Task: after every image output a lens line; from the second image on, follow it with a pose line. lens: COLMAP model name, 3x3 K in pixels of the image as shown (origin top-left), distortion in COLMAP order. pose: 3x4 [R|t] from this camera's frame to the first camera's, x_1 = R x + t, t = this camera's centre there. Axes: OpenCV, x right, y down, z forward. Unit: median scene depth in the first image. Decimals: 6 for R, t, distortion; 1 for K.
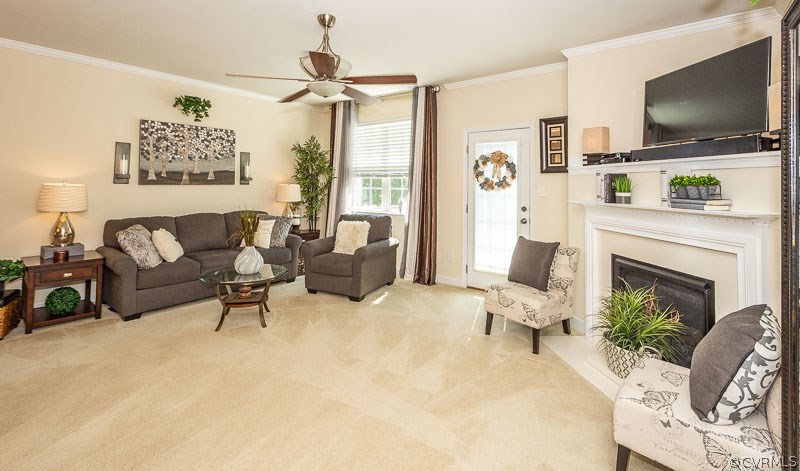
lens RADIAL K [[357.8, 0, 395.6], [0, 357.8, 172.8], [0, 0, 1]] dist [0.000505, -0.001451]
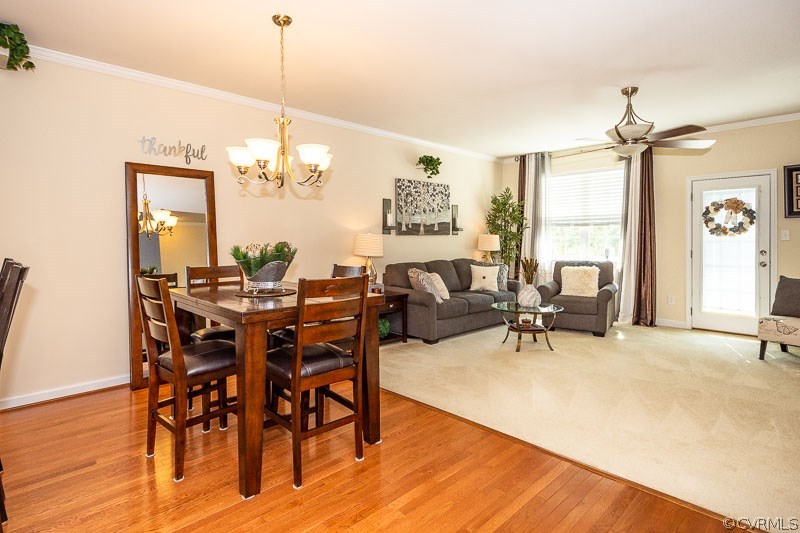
lens RADIAL K [[417.0, 0, 397.7], [0, 417.0, 239.5], [0, 0, 1]] dist [0.002350, -0.001415]
pose [[0.992512, -0.013667, -0.121384, -0.533795], [0.017612, 0.999349, 0.031486, 0.005069], [0.120874, -0.033388, 0.992106, -0.328589]]
